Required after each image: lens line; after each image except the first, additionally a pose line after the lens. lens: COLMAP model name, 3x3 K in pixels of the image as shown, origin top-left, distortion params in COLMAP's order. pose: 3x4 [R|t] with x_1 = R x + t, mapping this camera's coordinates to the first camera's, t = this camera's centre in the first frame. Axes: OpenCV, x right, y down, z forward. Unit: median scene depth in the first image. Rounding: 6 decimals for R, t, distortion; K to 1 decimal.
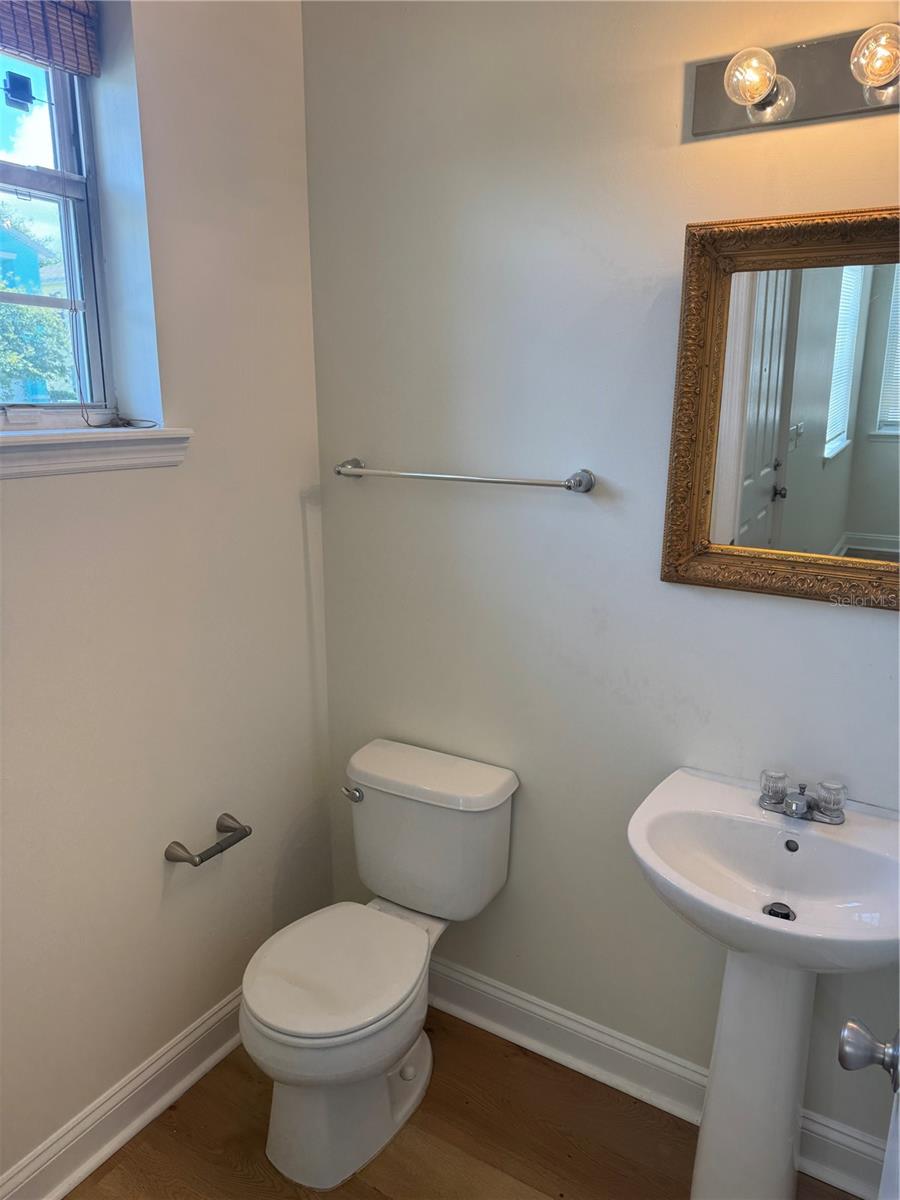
lens RADIAL K [[835.0, 0, 448.9], [0, 835.0, 583.0], [0, 0, 1]] dist [0.025625, -0.042911]
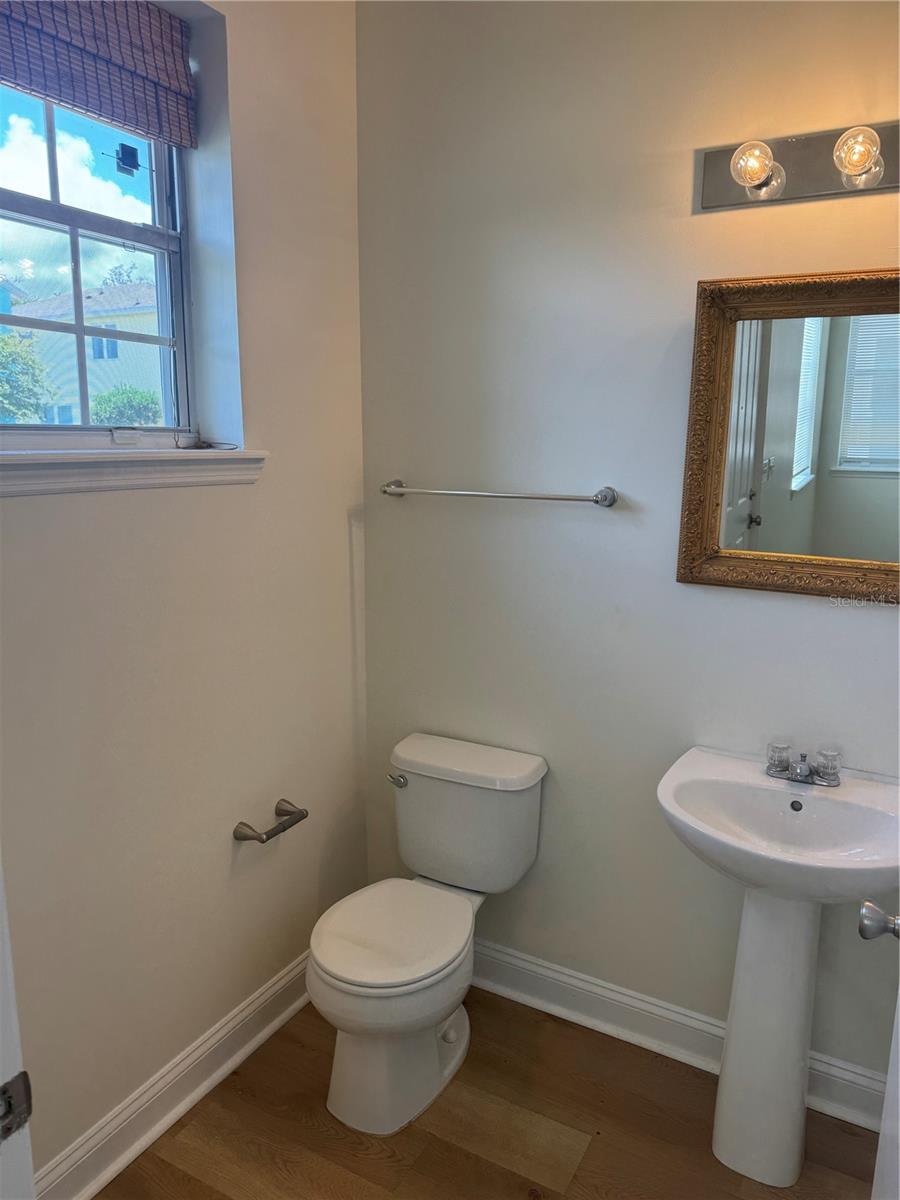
lens RADIAL K [[835.0, 0, 451.4], [0, 835.0, 579.4], [0, 0, 1]] dist [0.025625, -0.042911]
pose [[0.999020, -0.002405, 0.044207, -0.108421], [0.004648, 0.998702, -0.050722, 0.050894], [-0.044028, 0.050878, 0.997734, -0.140780]]
